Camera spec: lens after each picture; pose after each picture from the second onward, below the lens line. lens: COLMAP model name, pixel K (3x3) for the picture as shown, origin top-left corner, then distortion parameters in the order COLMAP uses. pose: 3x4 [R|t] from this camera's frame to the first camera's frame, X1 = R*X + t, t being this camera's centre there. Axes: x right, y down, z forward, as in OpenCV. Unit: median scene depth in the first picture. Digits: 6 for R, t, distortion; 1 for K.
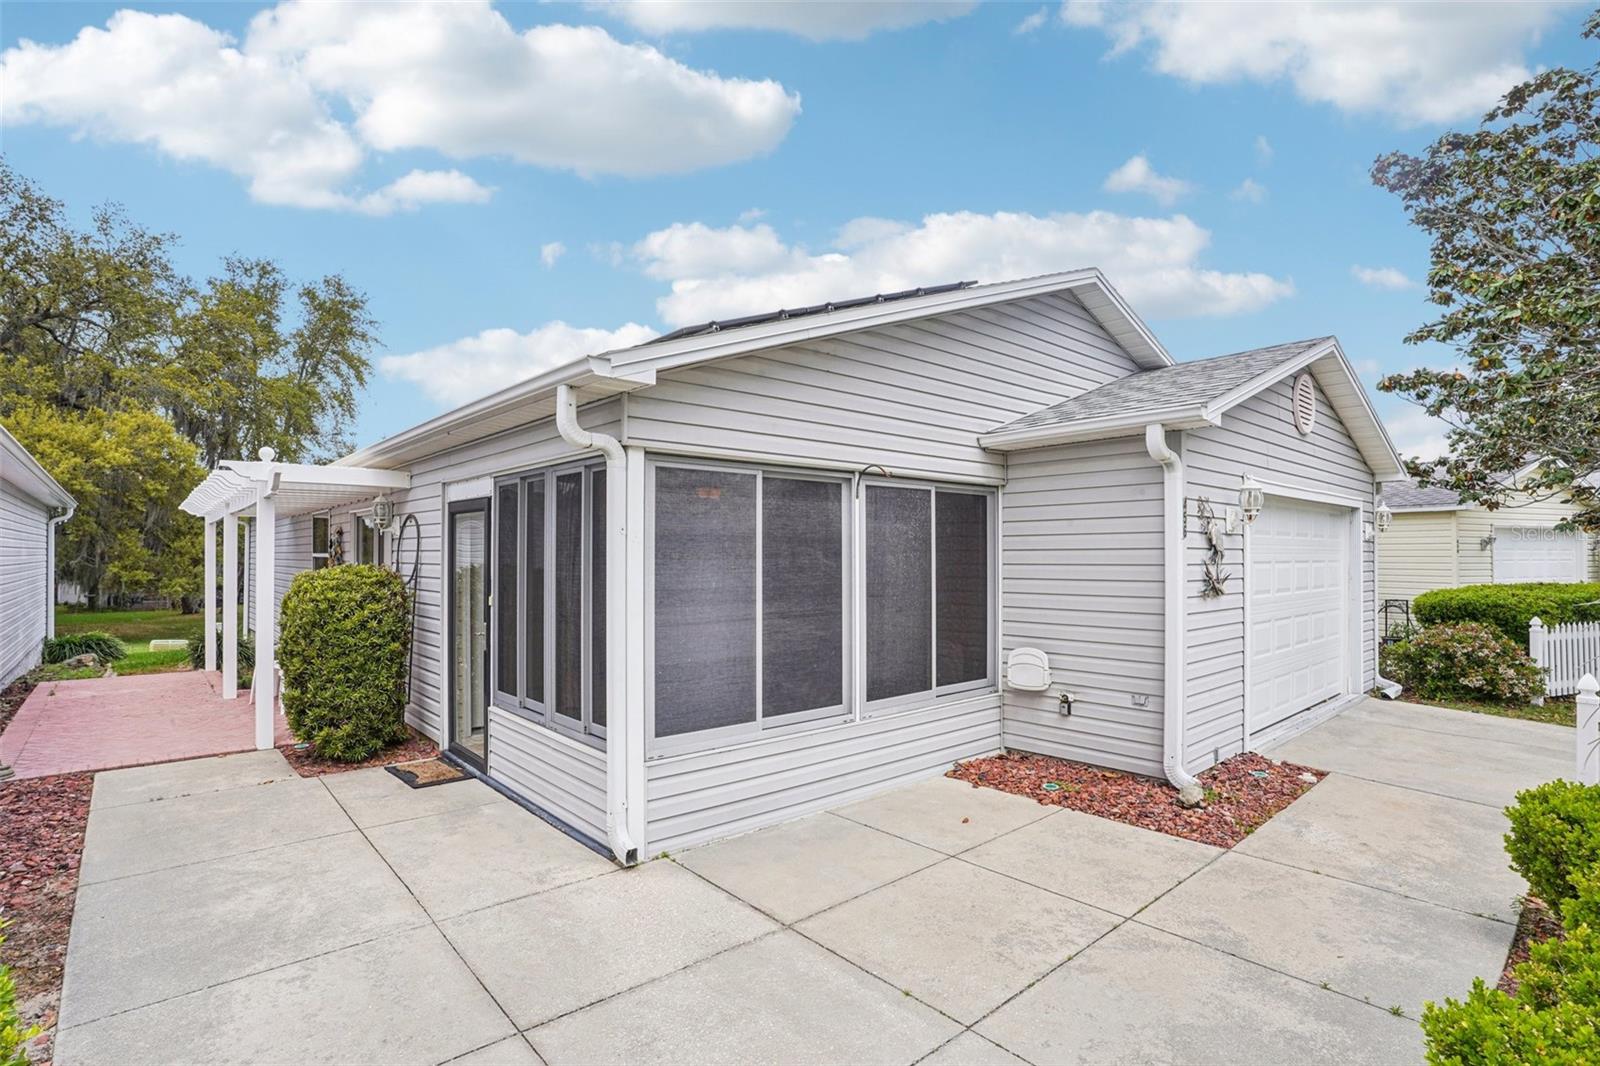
lens RADIAL K [[790.3, 0, 797.7], [0, 790.3, 548.3], [0, 0, 1]] dist [-0.042632, 0.007405]
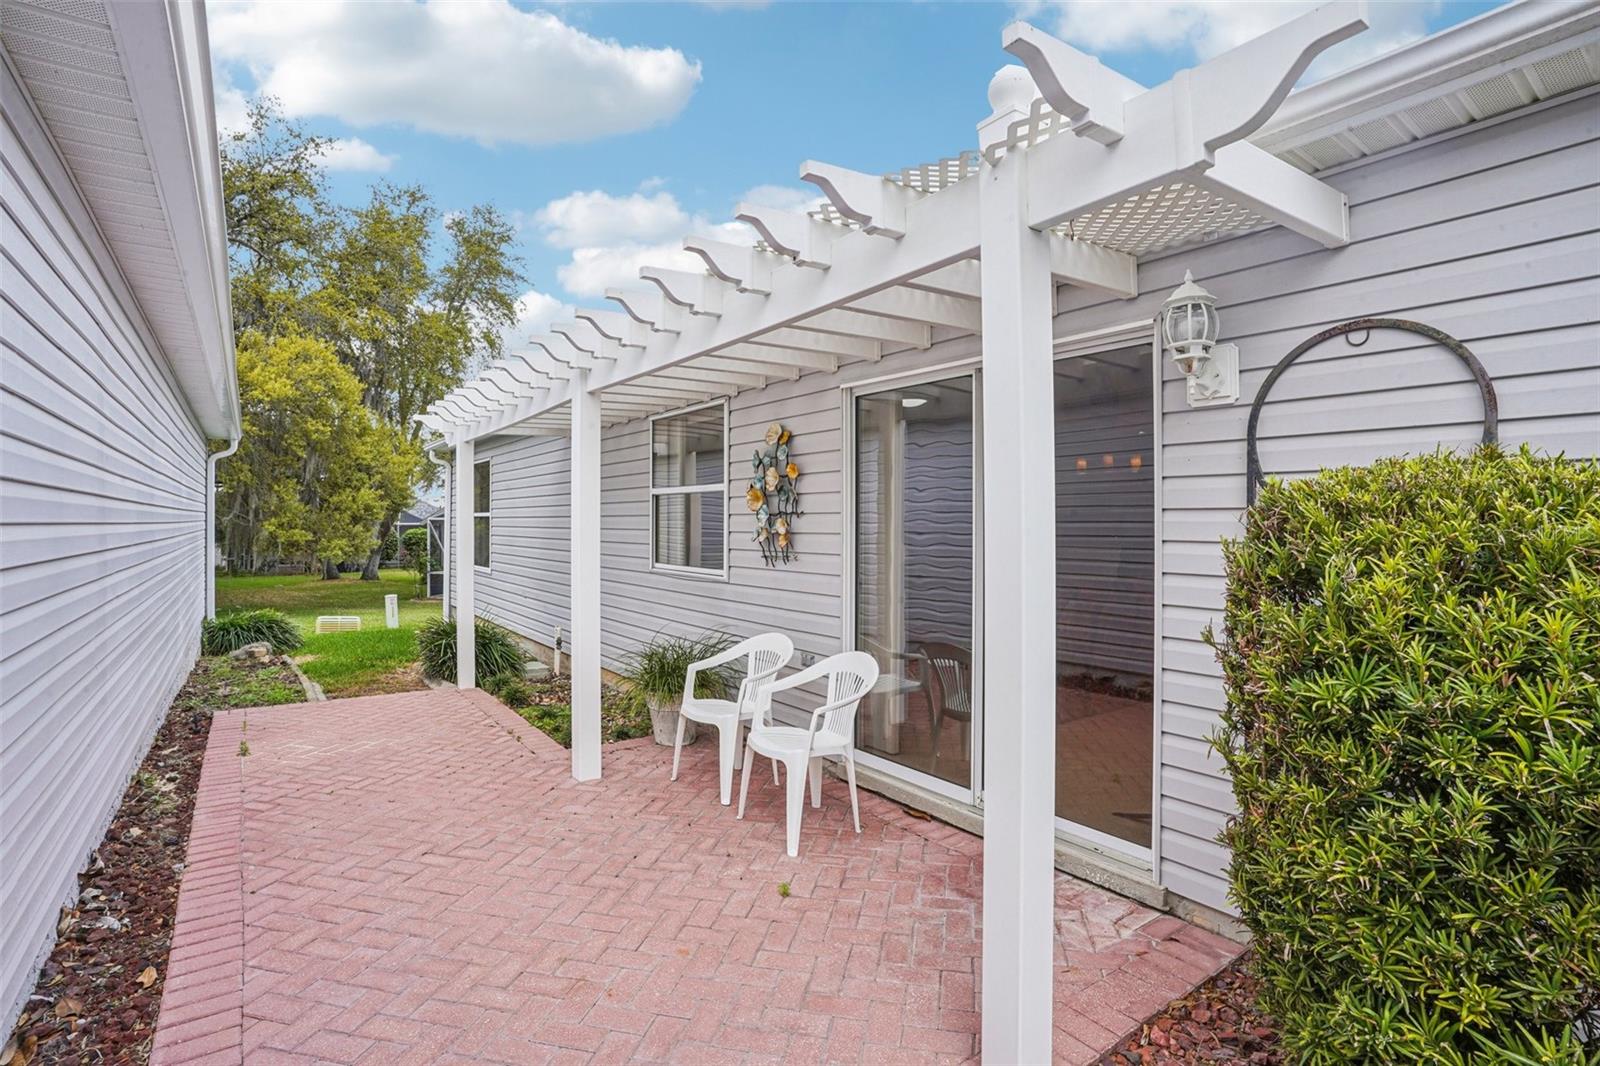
lens RADIAL K [[790.3, 0, 767.6], [0, 790.3, 512.6], [0, 0, 1]] dist [-0.042632, 0.007405]
pose [[0.991912, 0.000791, -0.126922, -0.242937], [-0.001366, 0.999989, -0.004439, 0.013591], [0.126917, 0.004576, 0.991903, 0.227659]]
